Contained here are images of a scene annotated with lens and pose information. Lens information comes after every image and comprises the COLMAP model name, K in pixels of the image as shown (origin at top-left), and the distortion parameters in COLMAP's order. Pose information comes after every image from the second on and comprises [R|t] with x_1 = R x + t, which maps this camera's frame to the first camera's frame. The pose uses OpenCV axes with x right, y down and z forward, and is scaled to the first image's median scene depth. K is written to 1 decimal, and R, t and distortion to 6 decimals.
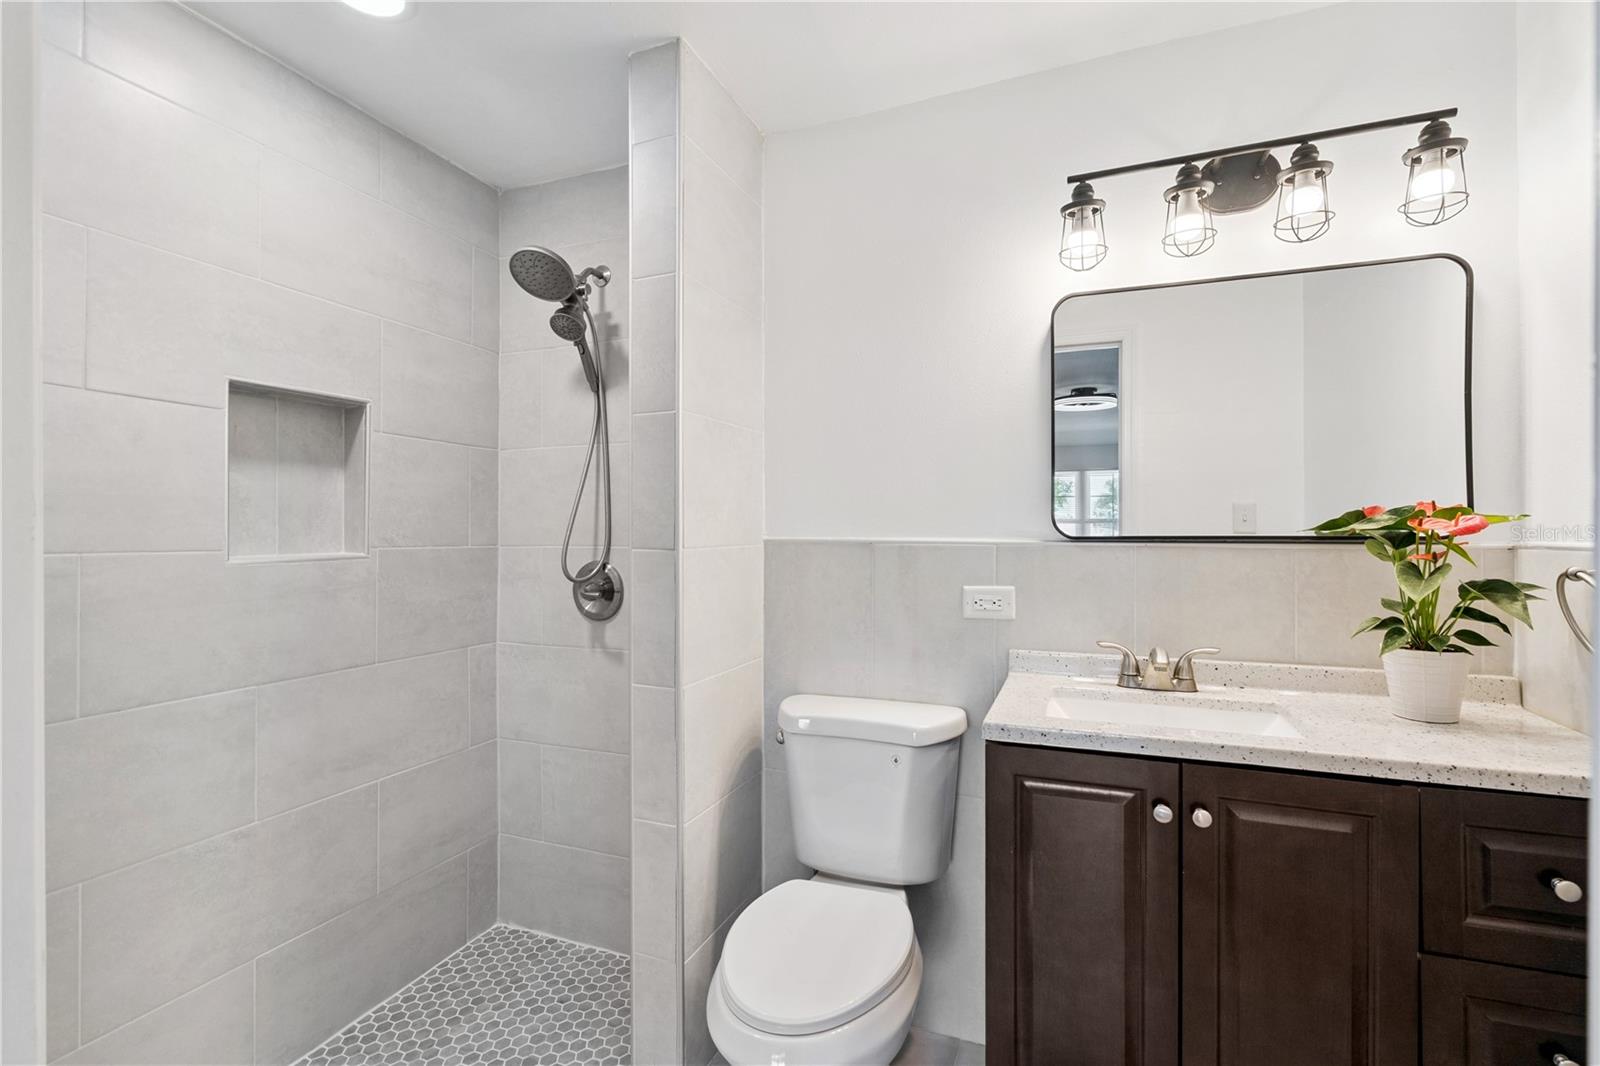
lens RADIAL K [[731.0, 0, 809.7], [0, 731.0, 527.7], [0, 0, 1]] dist [0.004926, 0.001399]
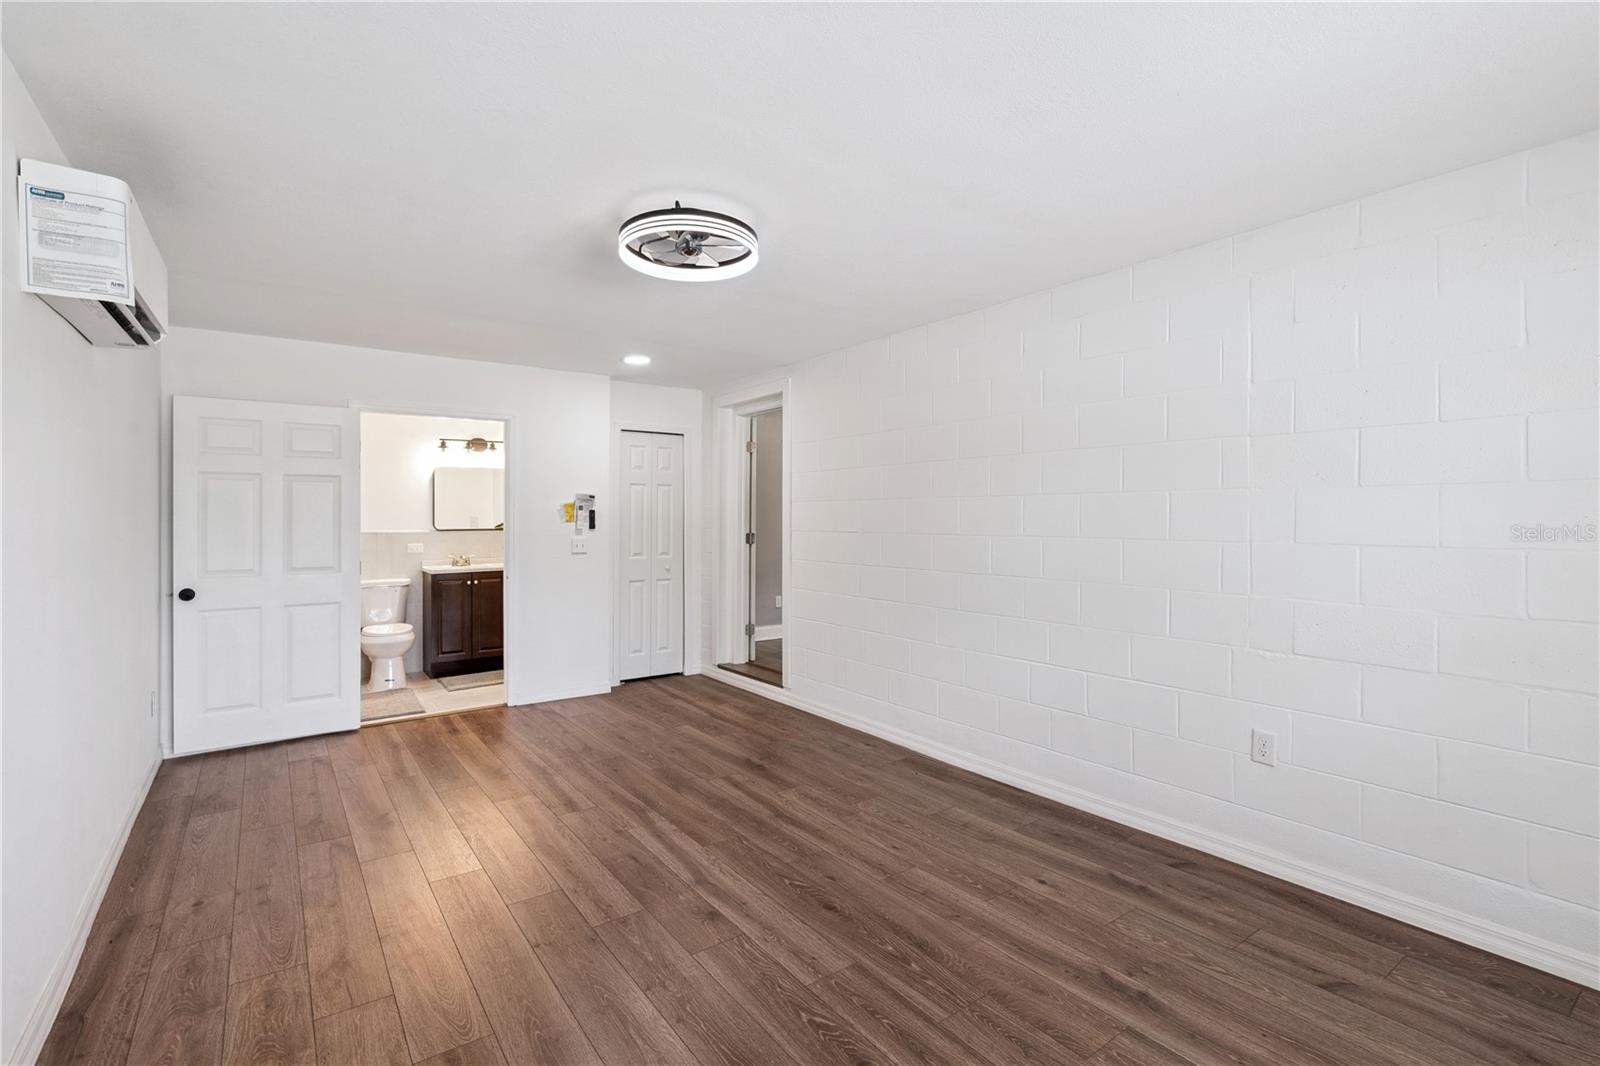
lens RADIAL K [[731.0, 0, 768.2], [0, 731.0, 511.6], [0, 0, 1]] dist [0.004926, 0.001399]
pose [[0.587387, 0.003684, 0.809298, -1.882332], [0.008285, 0.999910, -0.010564, -0.030147], [-0.809264, 0.012910, 0.587304, -2.874788]]
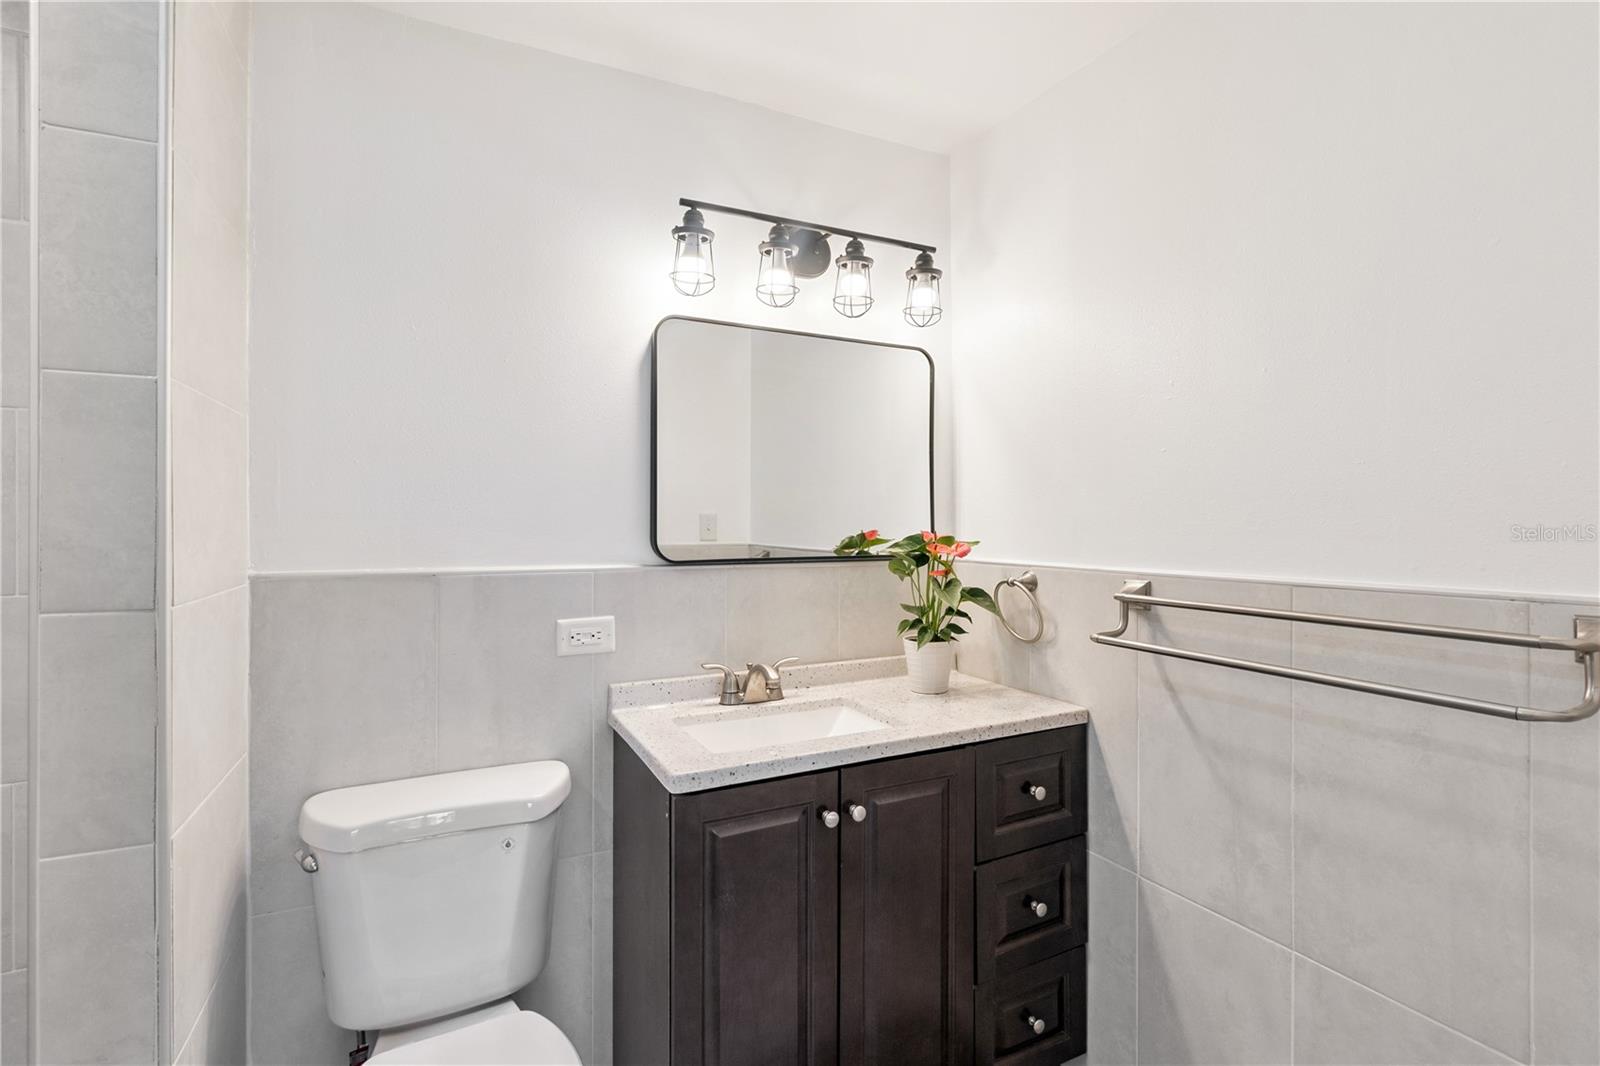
lens RADIAL K [[731.0, 0, 803.5], [0, 731.0, 528.7], [0, 0, 1]] dist [0.004926, 0.001399]
pose [[0.678439, -0.001959, 0.734654, -0.271435], [-0.001543, 0.999990, 0.004092, -0.039508], [-0.734655, -0.003910, 0.678430, 0.217126]]
